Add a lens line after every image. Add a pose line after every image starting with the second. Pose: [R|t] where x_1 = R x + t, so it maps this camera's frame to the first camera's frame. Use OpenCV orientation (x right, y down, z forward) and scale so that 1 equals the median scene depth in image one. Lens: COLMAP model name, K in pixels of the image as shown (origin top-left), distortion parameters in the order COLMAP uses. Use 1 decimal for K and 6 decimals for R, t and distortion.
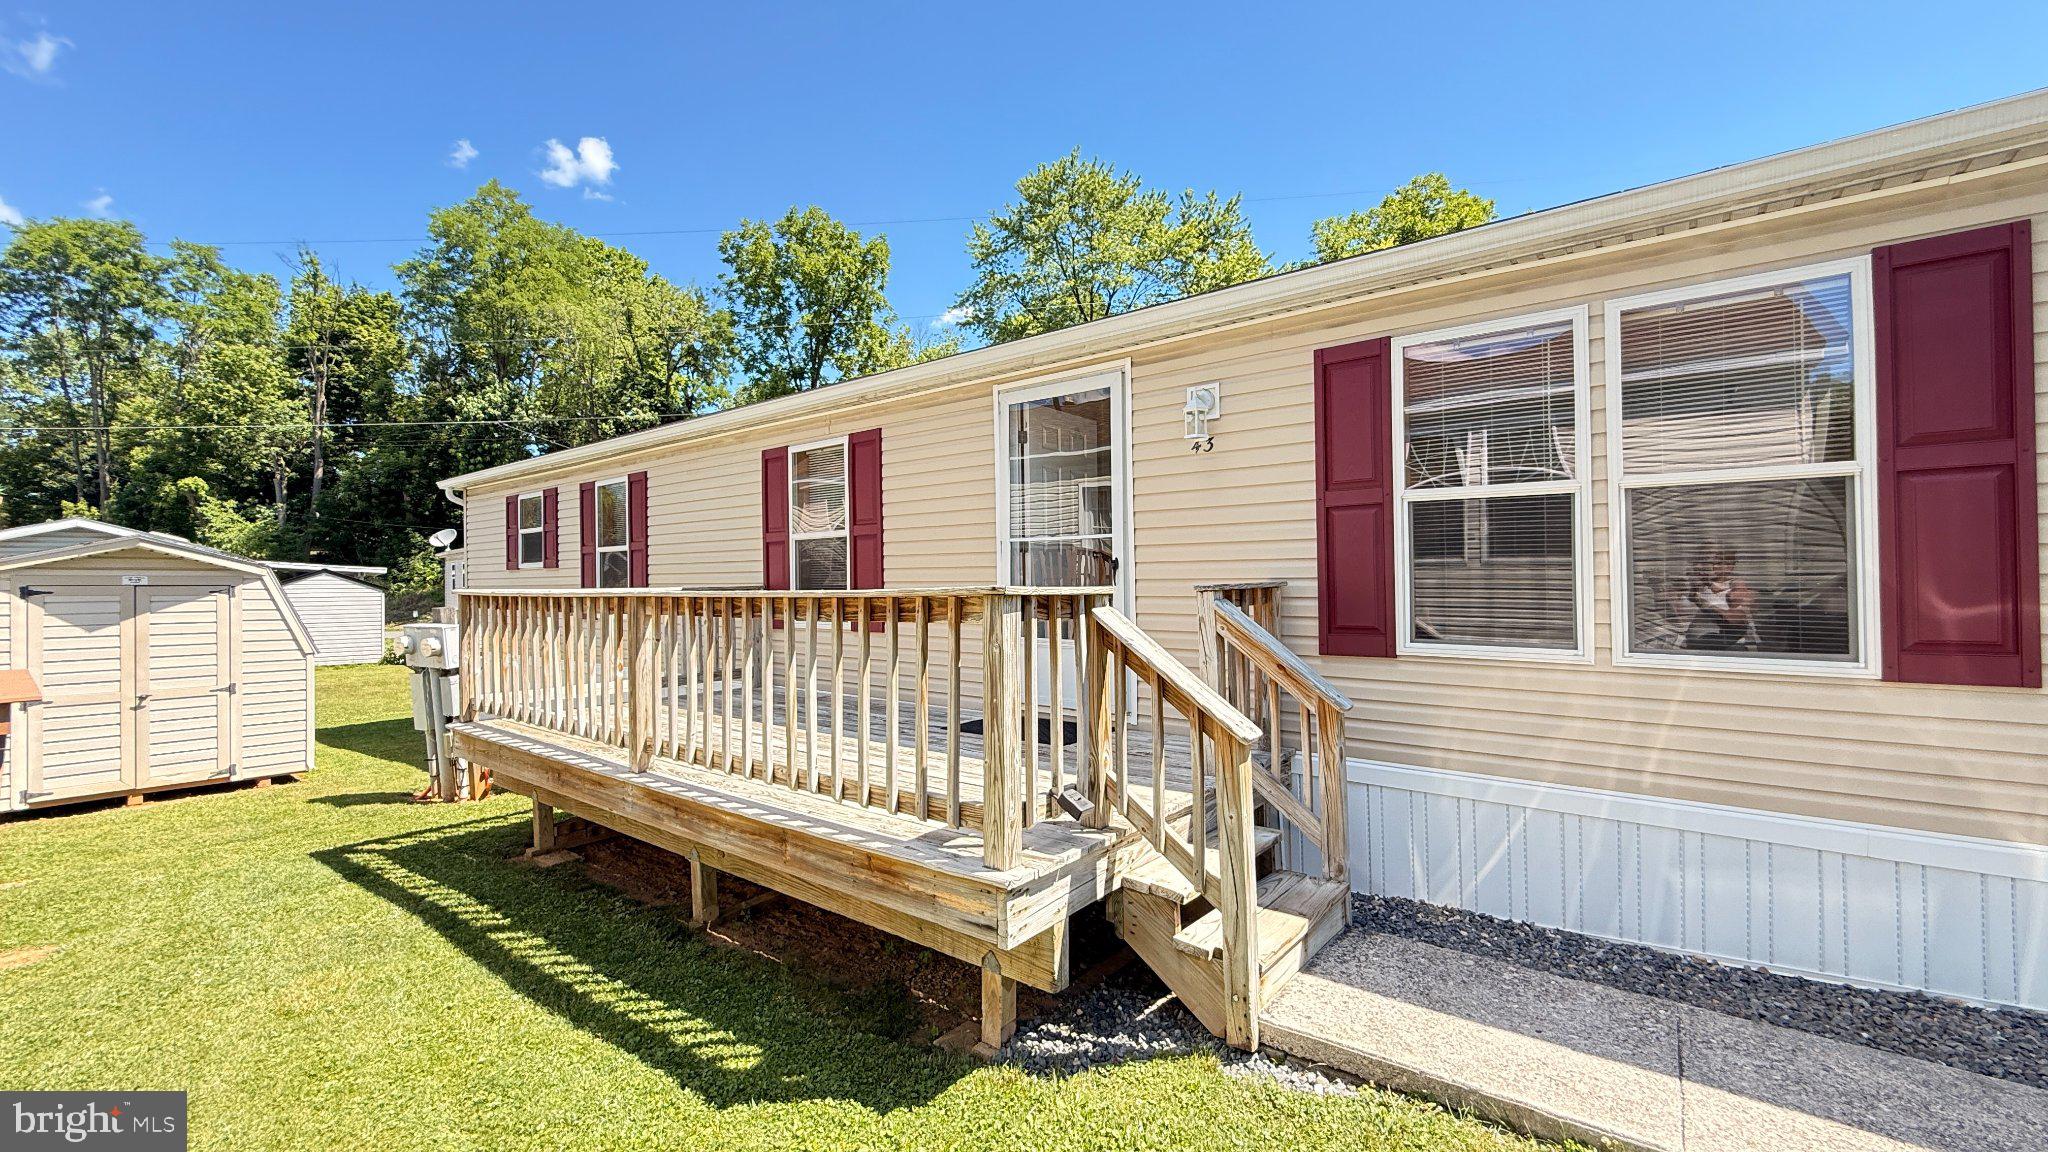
lens RADIAL K [[824.2, 0, 1019.5], [0, 824.2, 574.8], [0, 0, 1]] dist [-0.015669, 0.006180]
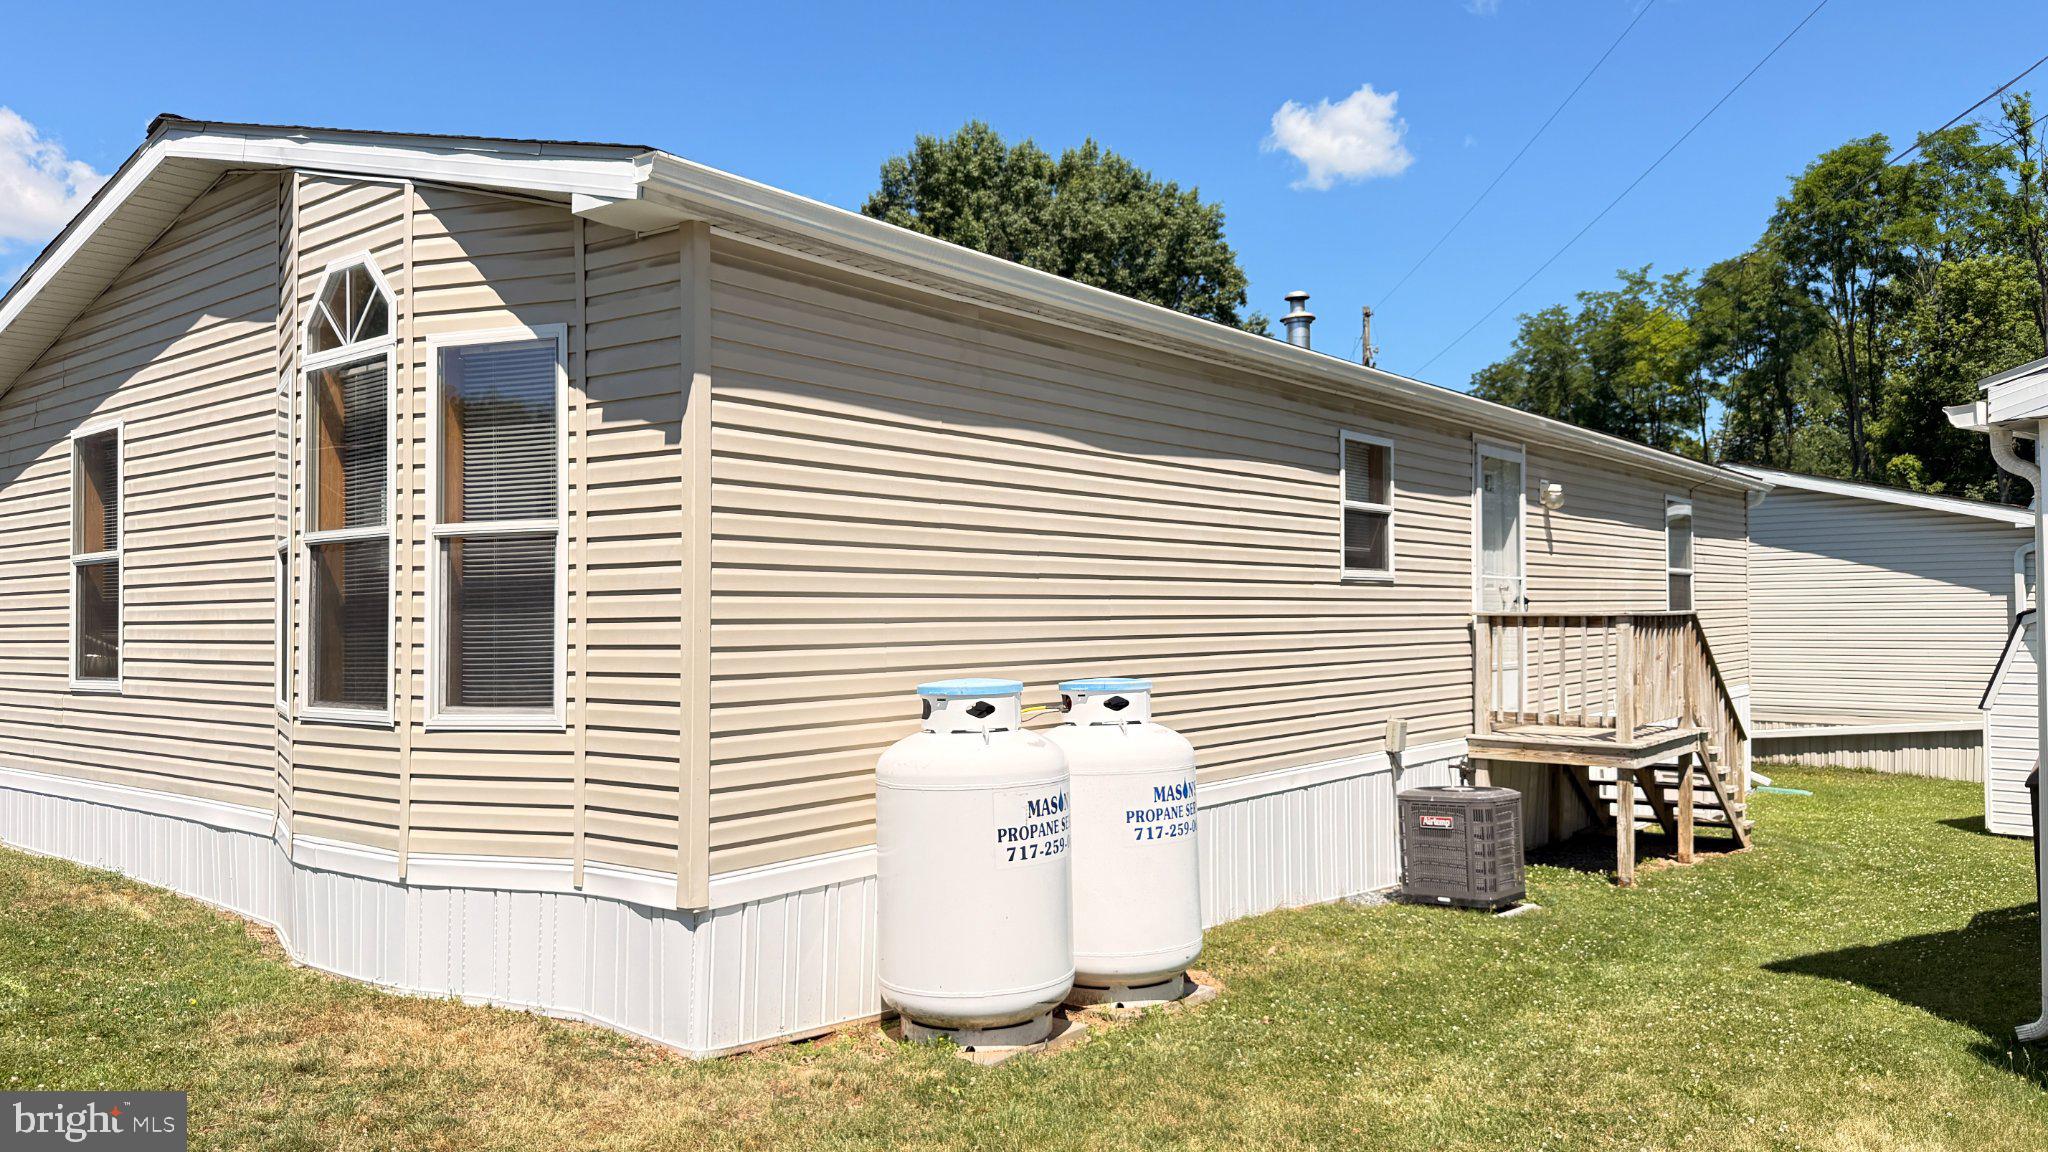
lens RADIAL K [[1439.7, 0, 1026.9], [0, 1439.7, 568.9], [0, 0, 1]] dist [0.062012, -0.084989]
pose [[0.010135, -0.018473, -0.999778, 1.424467], [0.017111, 0.999686, -0.018298, -0.013342], [0.999802, -0.016922, 0.010448, 0.828363]]
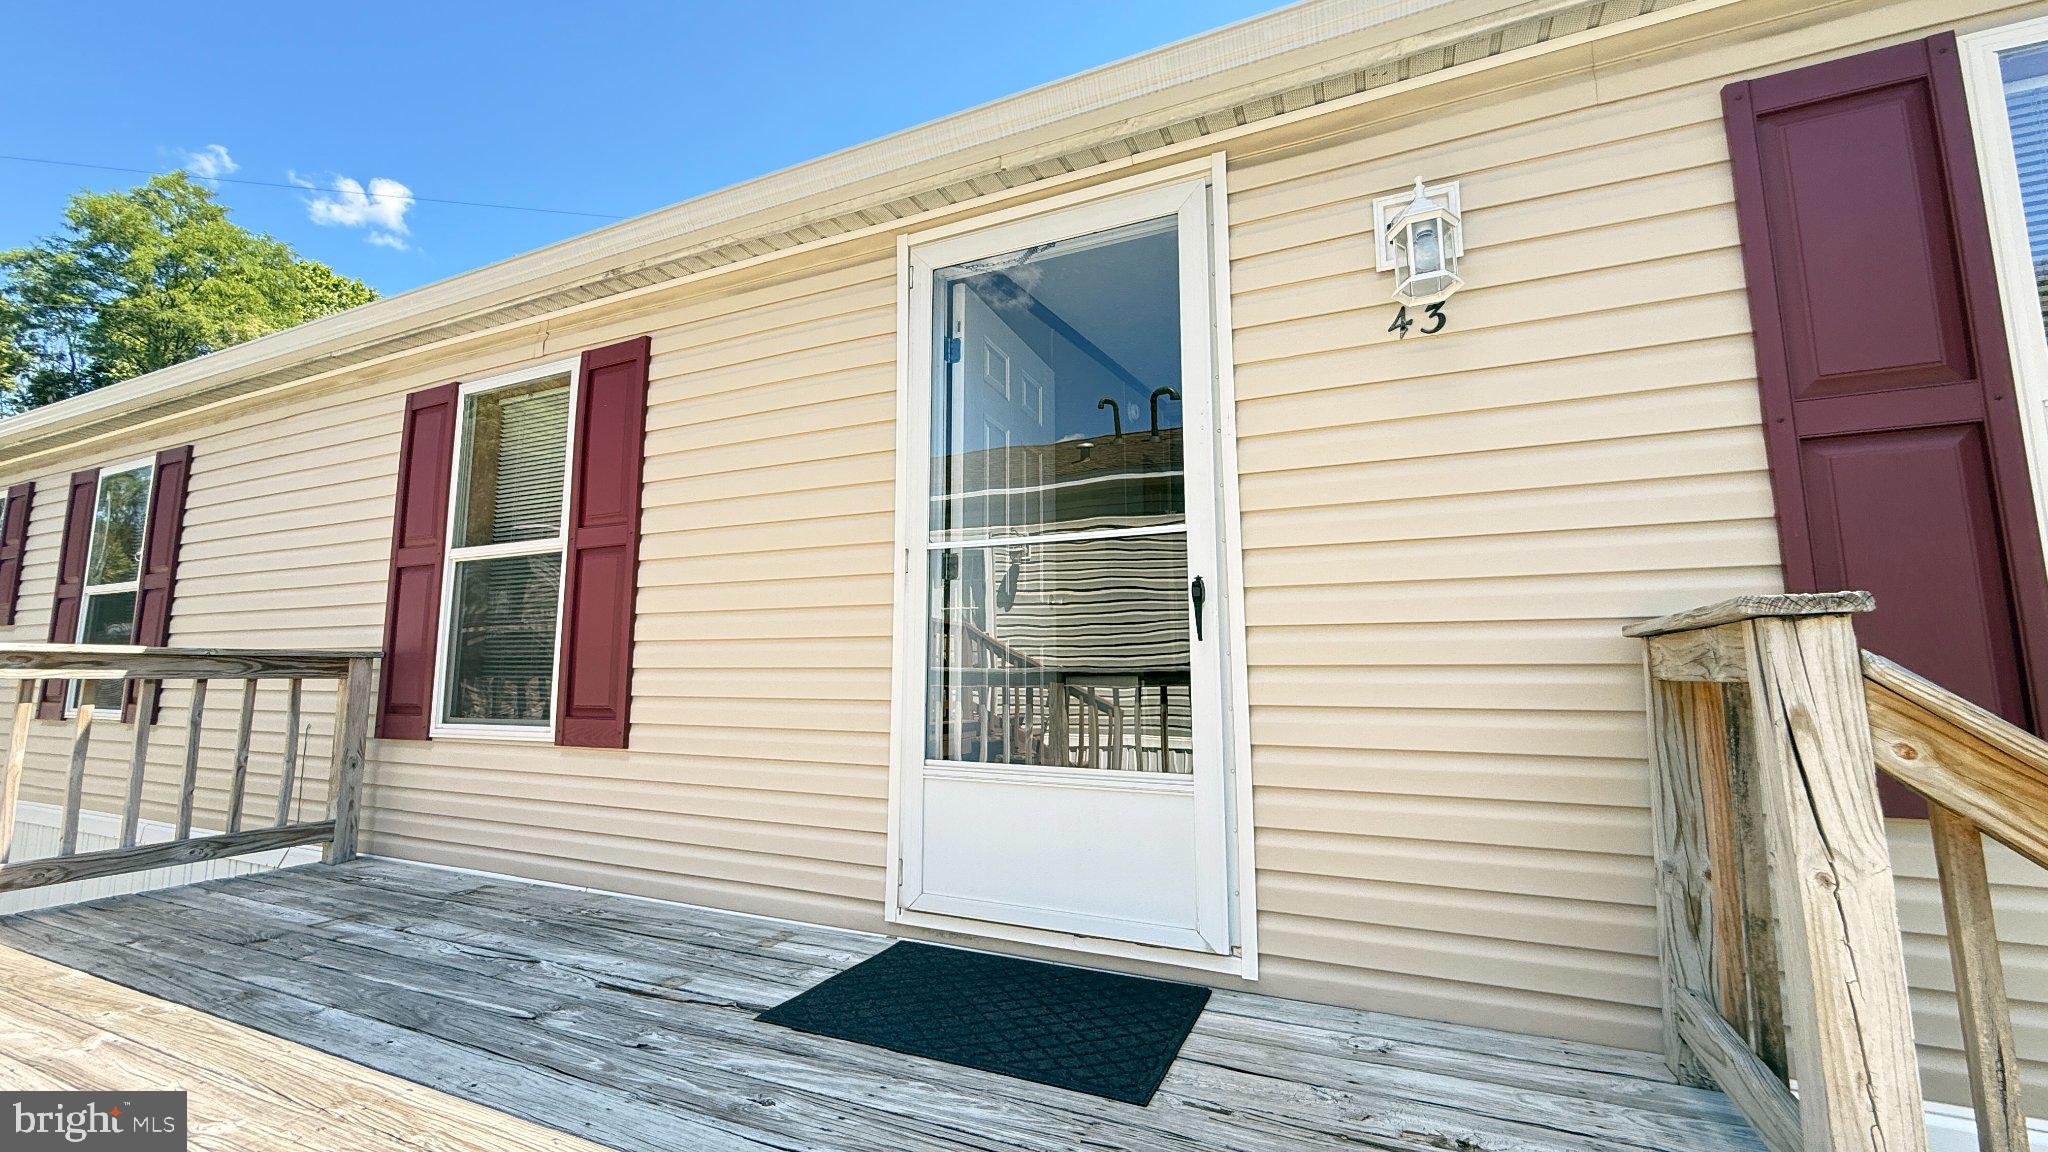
lens RADIAL K [[824.2, 0, 1019.5], [0, 824.2, 574.8], [0, 0, 1]] dist [-0.015669, 0.006180]
pose [[0.970445, 0.042483, 0.237552, -0.041594], [-0.012807, 0.992062, -0.125099, 0.017830], [-0.240981, 0.118359, 0.963286, 0.321268]]
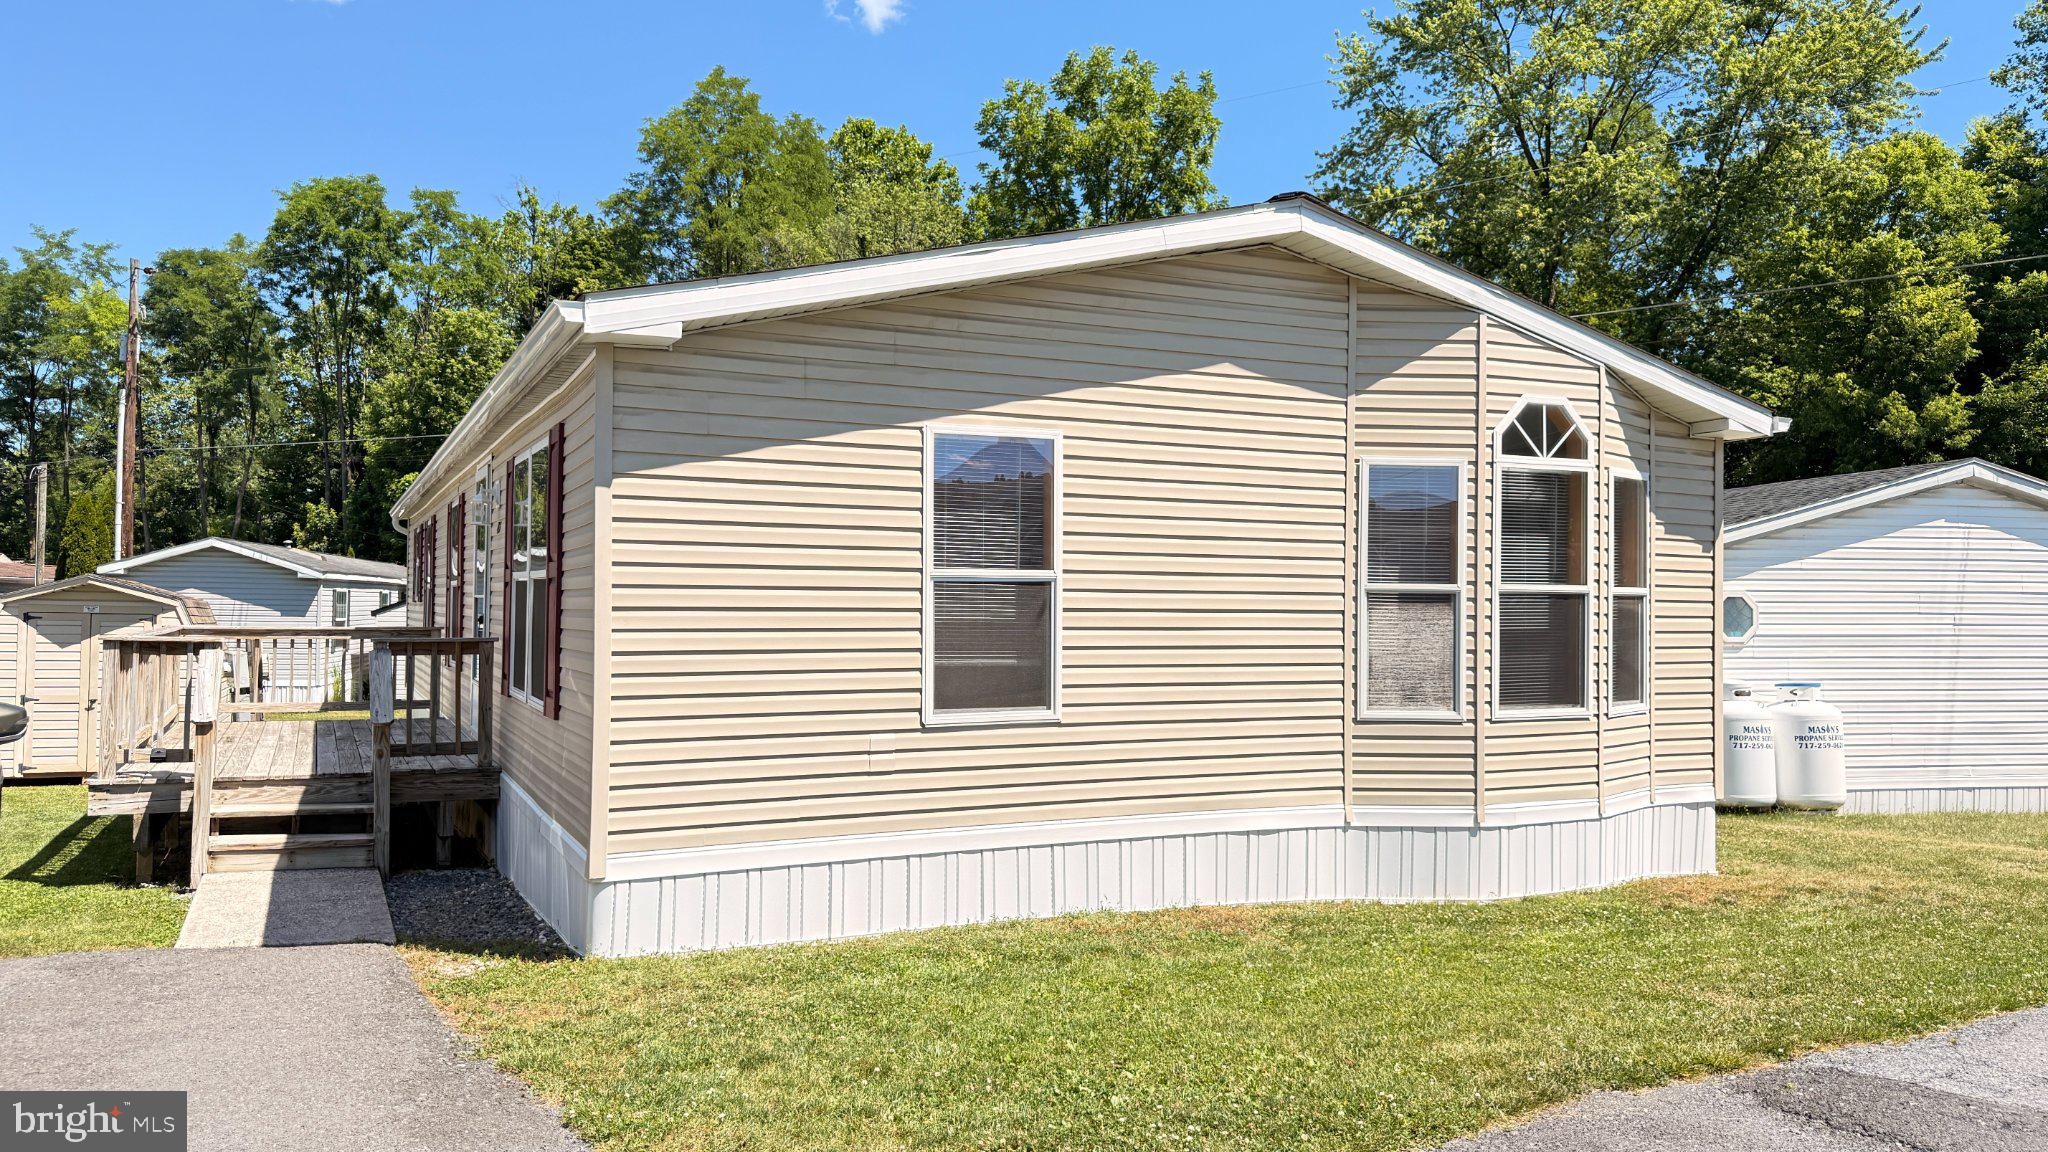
lens RADIAL K [[1439.7, 0, 1026.9], [0, 1439.7, 568.9], [0, 0, 1]] dist [0.062012, -0.084989]
pose [[0.900542, 0.008978, -0.434677, 0.938098], [-0.017690, 0.999715, -0.016002, -0.034889], [0.434409, 0.022100, 0.900444, -0.319651]]
